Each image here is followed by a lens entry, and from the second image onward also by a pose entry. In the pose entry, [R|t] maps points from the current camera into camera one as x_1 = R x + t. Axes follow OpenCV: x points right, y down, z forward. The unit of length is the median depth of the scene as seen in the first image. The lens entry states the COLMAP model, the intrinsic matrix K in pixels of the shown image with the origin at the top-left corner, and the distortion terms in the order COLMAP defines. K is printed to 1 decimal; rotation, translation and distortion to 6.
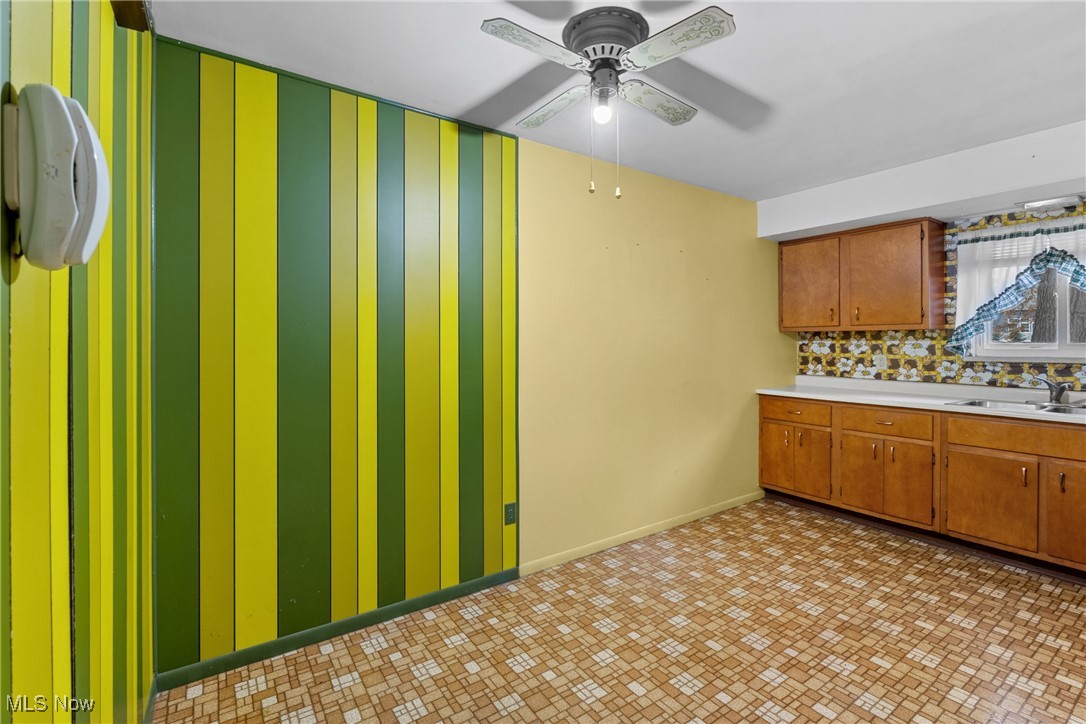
lens RADIAL K [[490.0, 0, 550.1], [0, 490.0, 342.1], [0, 0, 1]] dist [-0.002950, -0.000370]
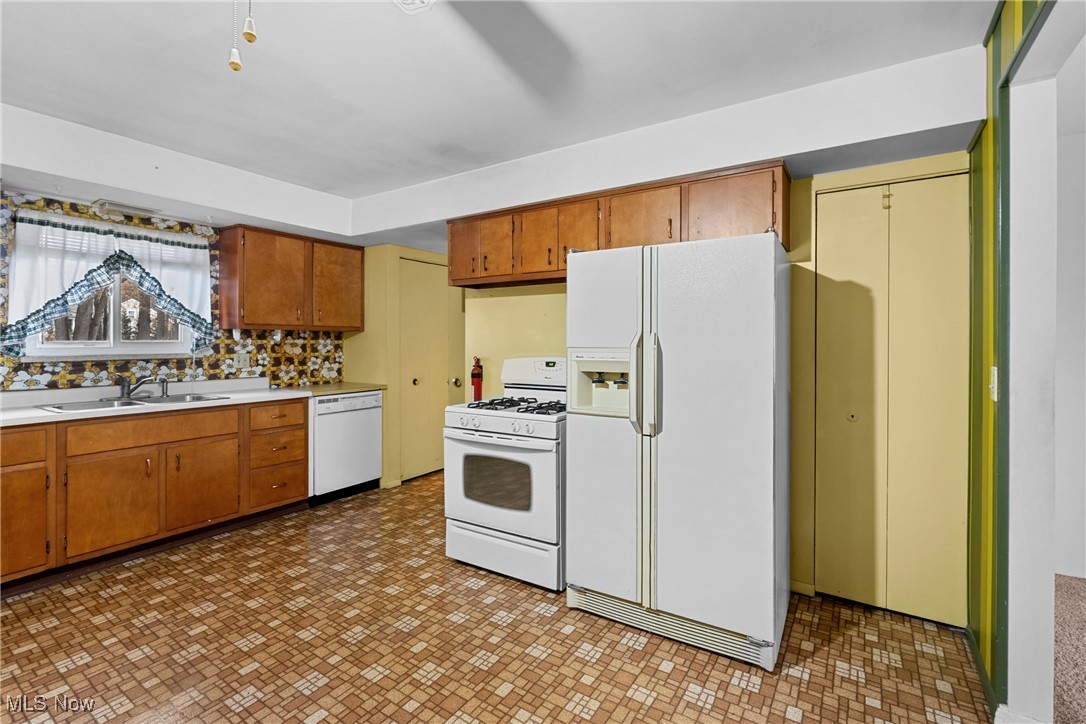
lens RADIAL K [[490.0, 0, 545.6], [0, 490.0, 343.4], [0, 0, 1]] dist [-0.002950, -0.000370]
pose [[-0.371148, -0.006205, 0.928553, -0.254388], [-0.002996, 0.999980, 0.005485, -0.001352], [-0.928569, -0.000746, -0.371159, 0.462449]]
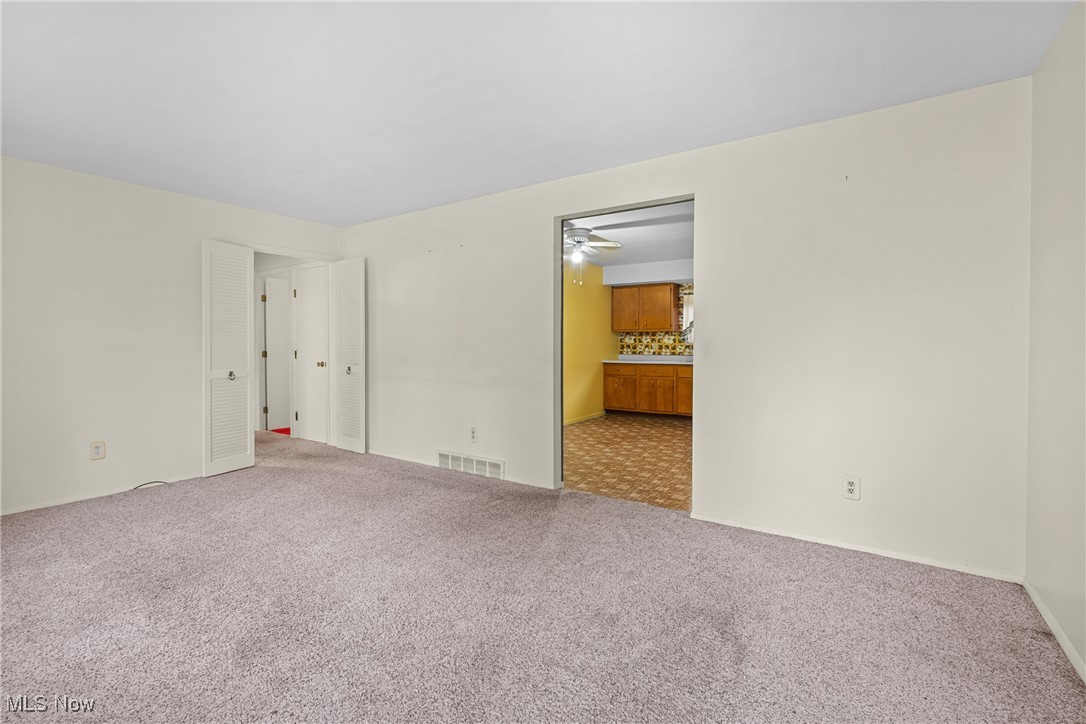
lens RADIAL K [[490.0, 0, 548.1], [0, 490.0, 351.8], [0, 0, 1]] dist [-0.002950, -0.000370]
pose [[0.929291, -0.003469, 0.369333, -0.605865], [-0.001855, 0.999899, 0.014057, 0.038095], [-0.369344, -0.013748, 0.929191, -0.899911]]
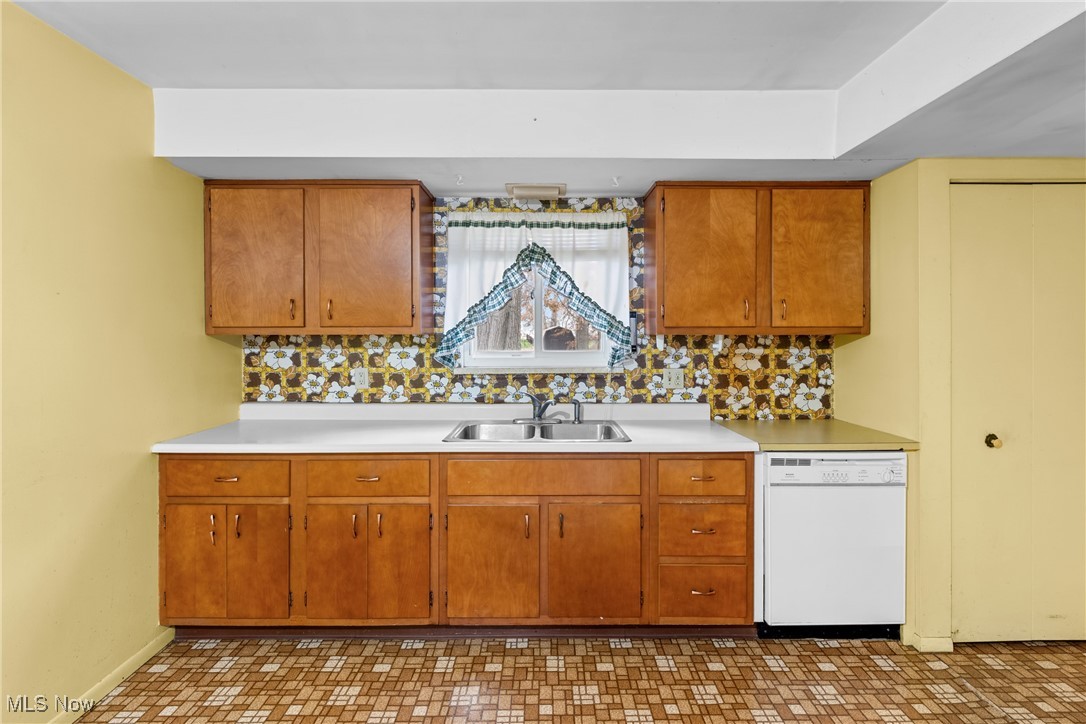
lens RADIAL K [[490.0, 0, 543.7], [0, 490.0, 337.8], [0, 0, 1]] dist [-0.002950, -0.000370]
pose [[0.569542, -0.004759, 0.821948, 0.265456], [0.001546, 0.999988, 0.004719, -0.023573], [-0.821961, -0.001417, 0.569542, 0.412483]]
